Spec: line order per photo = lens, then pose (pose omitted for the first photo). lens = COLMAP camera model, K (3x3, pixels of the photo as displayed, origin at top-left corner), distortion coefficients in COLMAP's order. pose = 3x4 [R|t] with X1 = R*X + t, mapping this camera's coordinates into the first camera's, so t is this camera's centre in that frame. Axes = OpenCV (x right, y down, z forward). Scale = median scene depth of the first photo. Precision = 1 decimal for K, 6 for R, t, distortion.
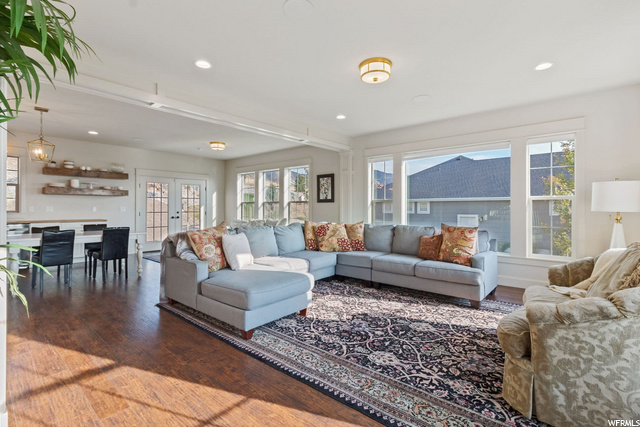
lens RADIAL K [[298.8, 0, 321.8], [0, 298.8, 208.9], [0, 0, 1]] dist [0.004398, -0.001006]
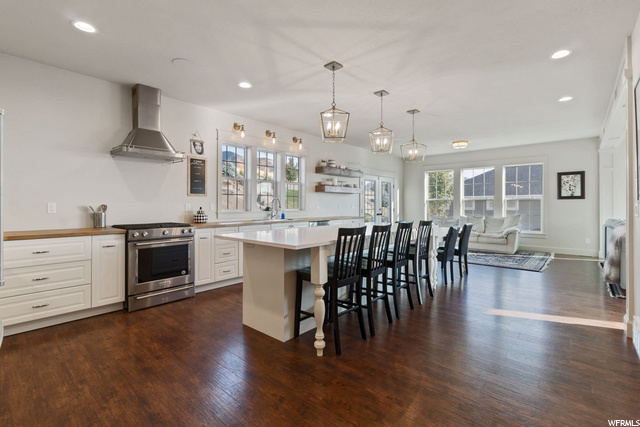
lens RADIAL K [[298.8, 0, 321.4], [0, 298.8, 204.3], [0, 0, 1]] dist [0.004398, -0.001006]
pose [[0.999965, -0.003470, -0.007617, -1.211816], [0.003433, 0.999982, -0.004915, -0.002351], [0.007634, 0.004889, 0.999959, -0.050282]]
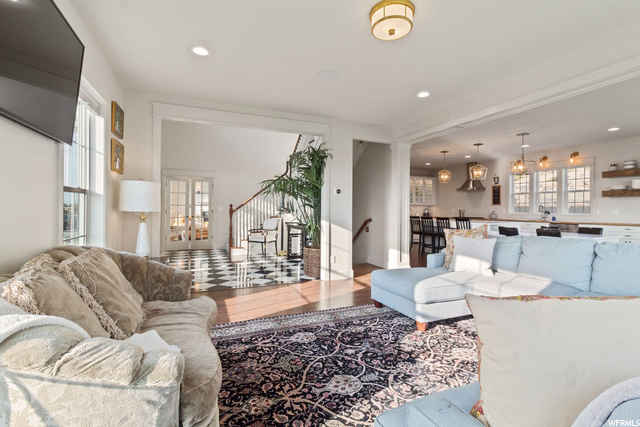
lens RADIAL K [[298.8, 0, 321.8], [0, 298.8, 215.1], [0, 0, 1]] dist [0.004398, -0.001006]
pose [[-0.452970, 0.013966, -0.891416, 0.600587], [-0.008215, 0.999769, 0.019838, -0.000444], [0.891488, 0.016309, -0.452751, 0.788077]]
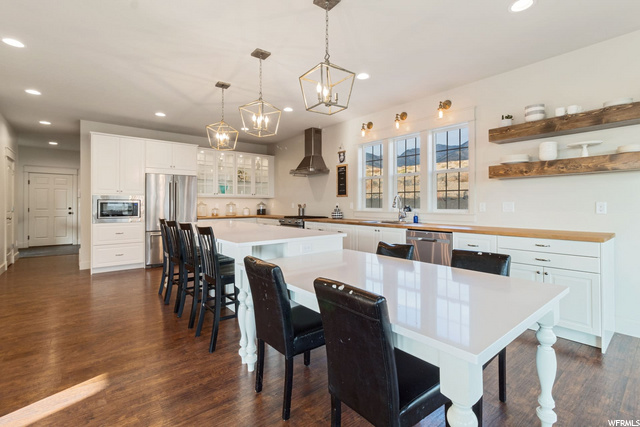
lens RADIAL K [[298.8, 0, 322.2], [0, 298.8, 204.3], [0, 0, 1]] dist [0.004398, -0.001006]
pose [[-0.174749, -0.001360, -0.984612, -0.443334], [-0.001937, 0.999998, -0.001037, -0.004256], [0.984611, 0.001725, -0.174751, 1.043979]]
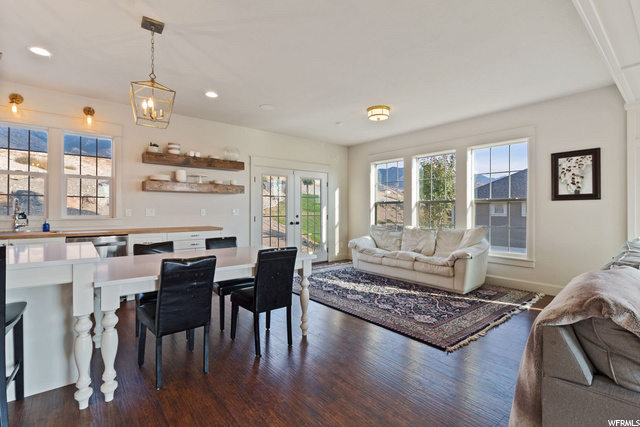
lens RADIAL K [[298.8, 0, 321.9], [0, 298.8, 208.1], [0, 0, 1]] dist [0.004398, -0.001006]
pose [[0.984966, -0.003585, -0.172708, -0.529089], [0.002078, 0.999958, -0.008905, -0.002548], [0.172733, 0.008413, 0.984933, 0.511424]]
